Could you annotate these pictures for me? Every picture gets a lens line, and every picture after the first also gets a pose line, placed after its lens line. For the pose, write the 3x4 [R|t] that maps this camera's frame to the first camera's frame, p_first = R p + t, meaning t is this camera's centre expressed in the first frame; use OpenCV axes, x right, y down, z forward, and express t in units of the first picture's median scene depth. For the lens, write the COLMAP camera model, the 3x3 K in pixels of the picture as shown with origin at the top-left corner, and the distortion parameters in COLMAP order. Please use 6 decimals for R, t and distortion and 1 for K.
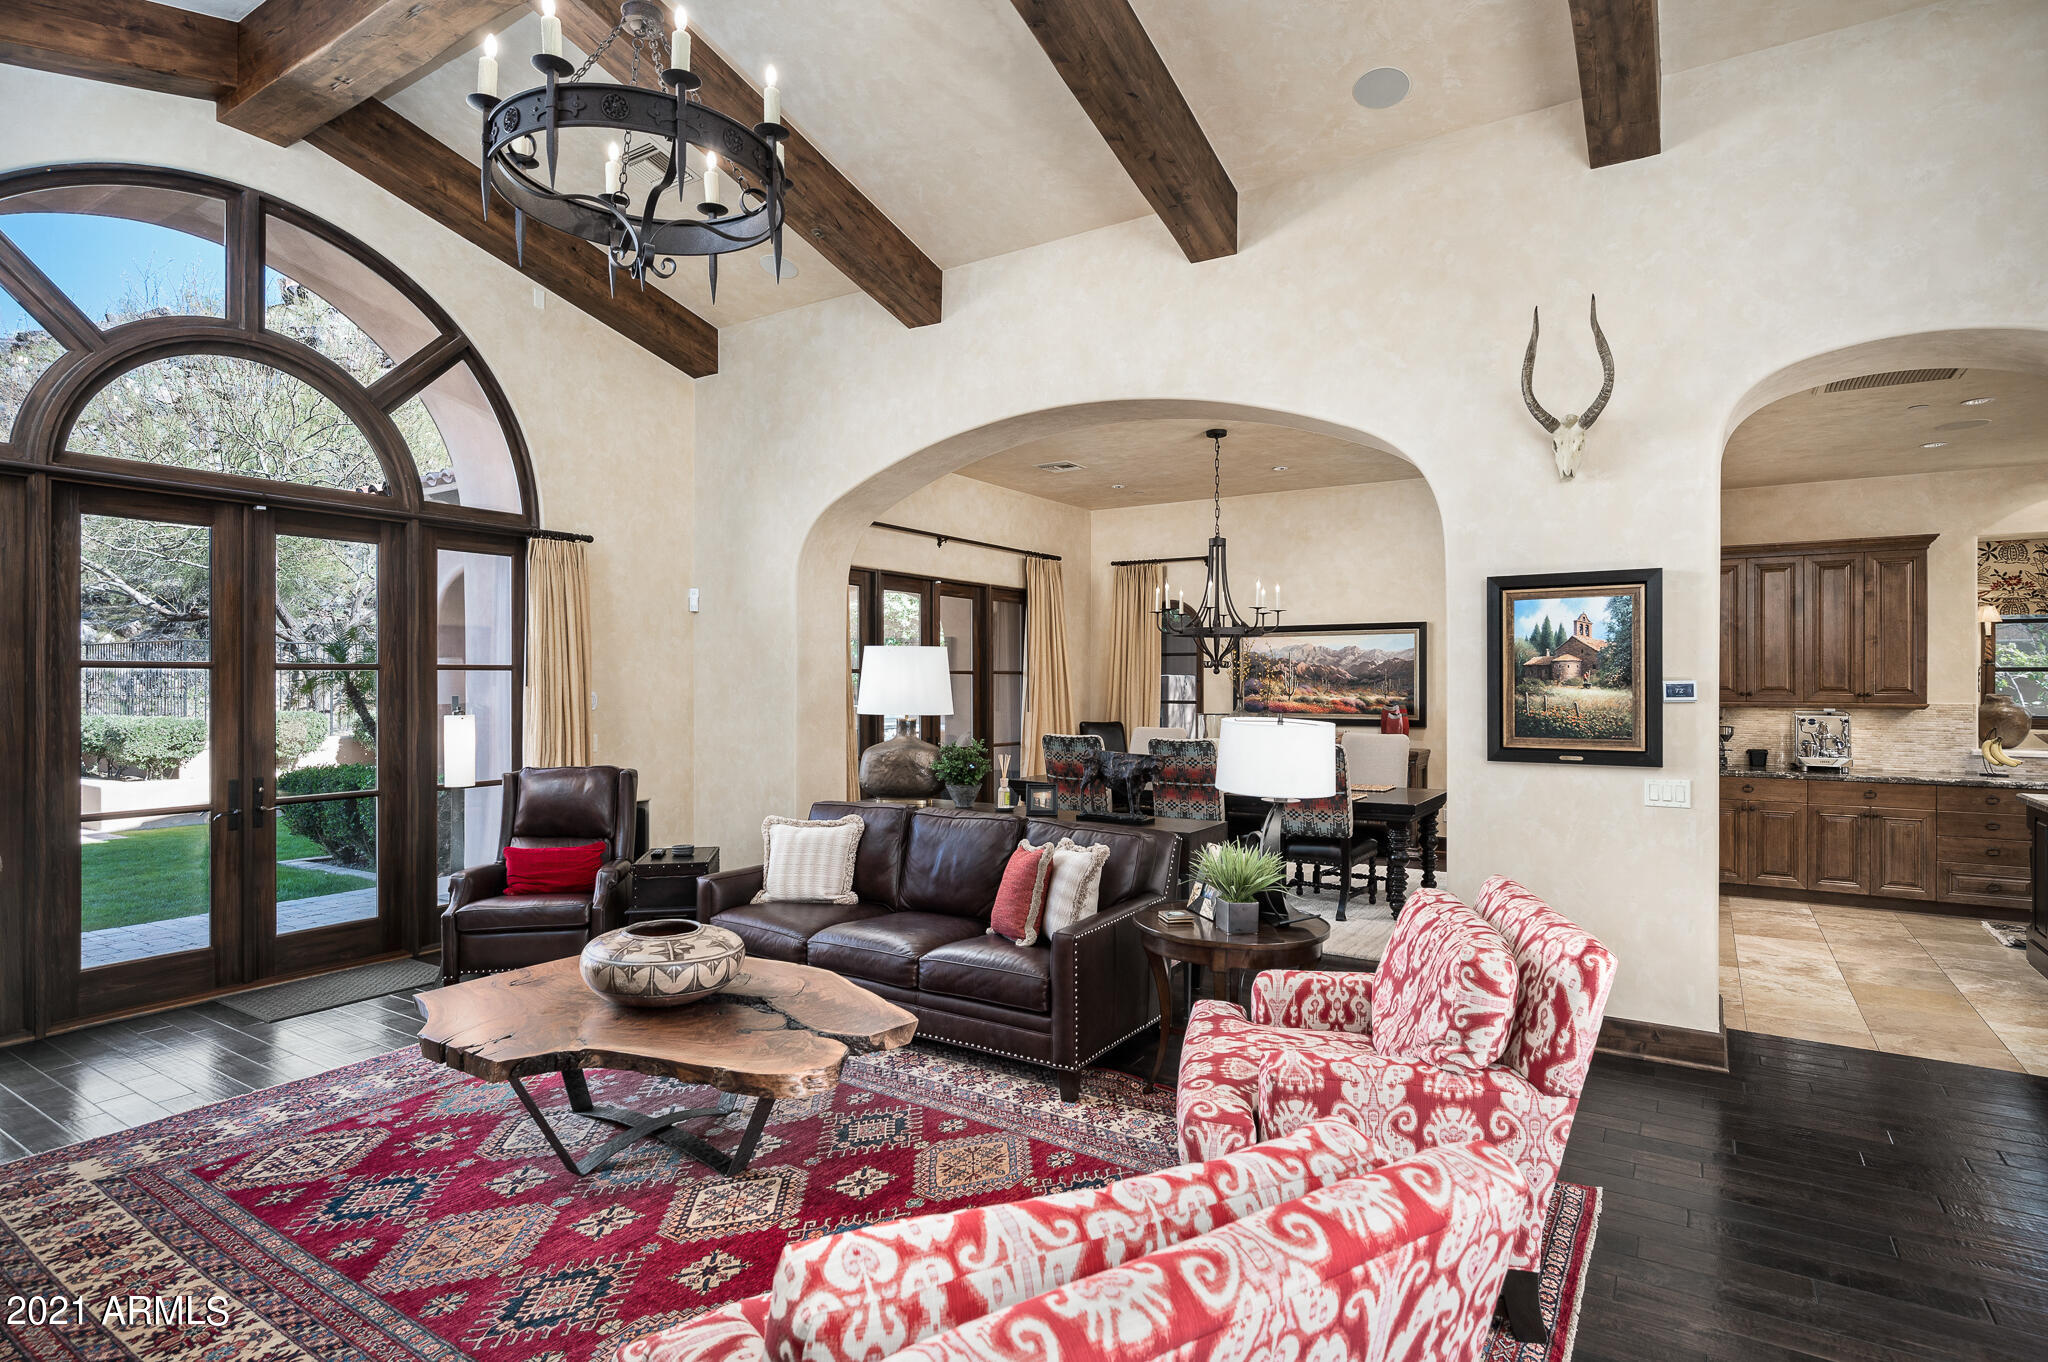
lens RADIAL K [[1044.4, 0, 1016.3], [0, 1044.4, 671.6], [0, 0, 1]] dist [0.002258, -0.000249]
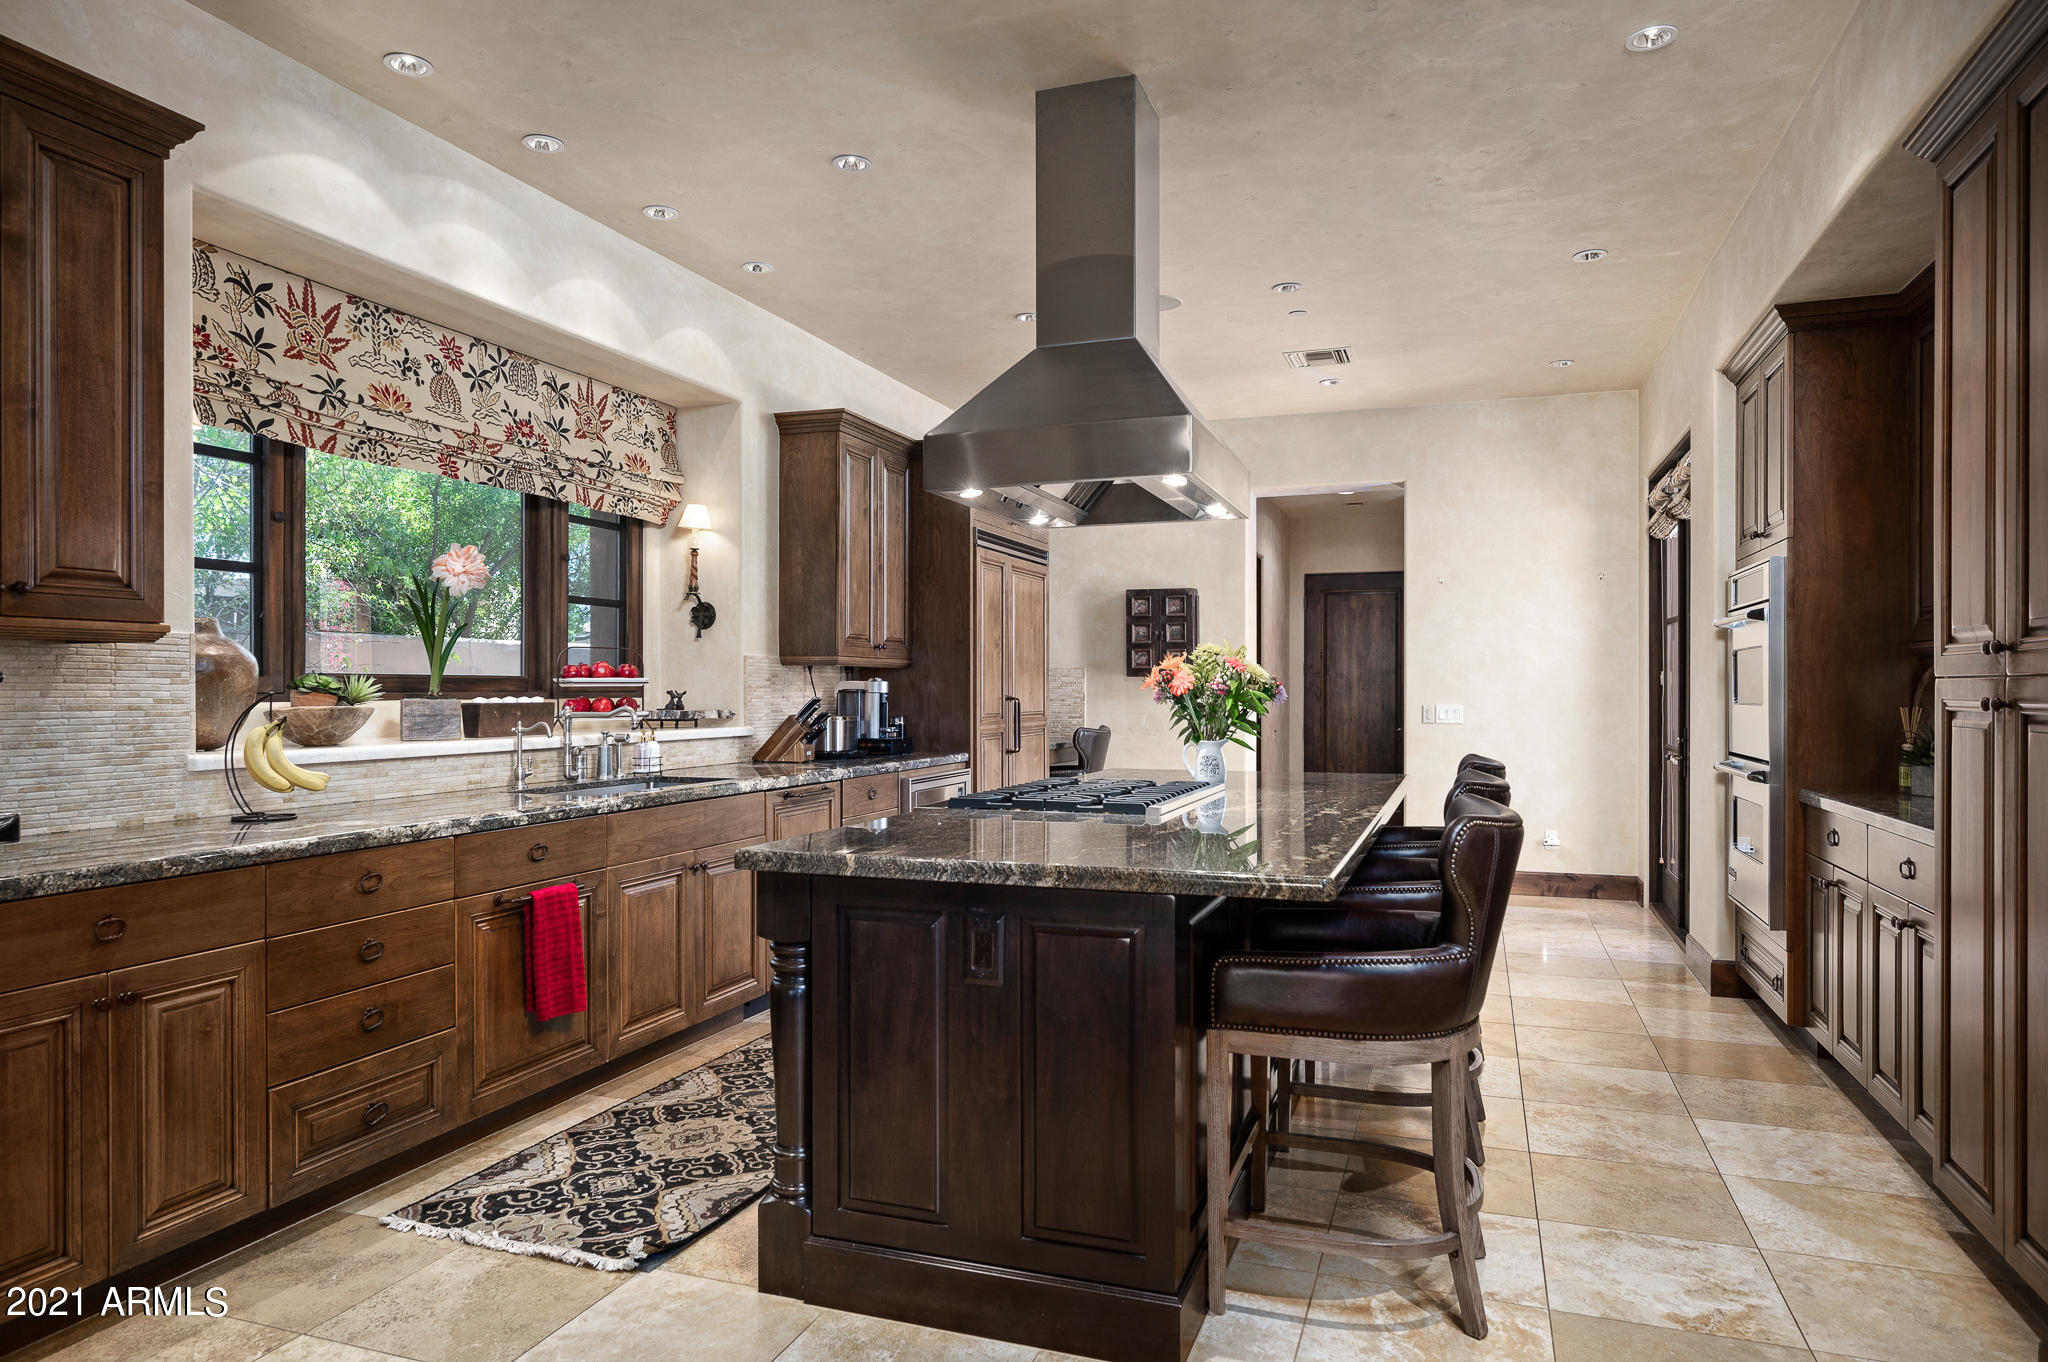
lens RADIAL K [[1252.0, 0, 1028.8], [0, 1252.0, 696.2], [0, 0, 1]] dist [0.000858, 0.000715]
pose [[-0.233174, -0.006225, 0.972415, 0.499968], [-0.006703, 0.999966, 0.004795, 0.059410], [-0.972412, -0.005400, -0.233208, 0.984245]]
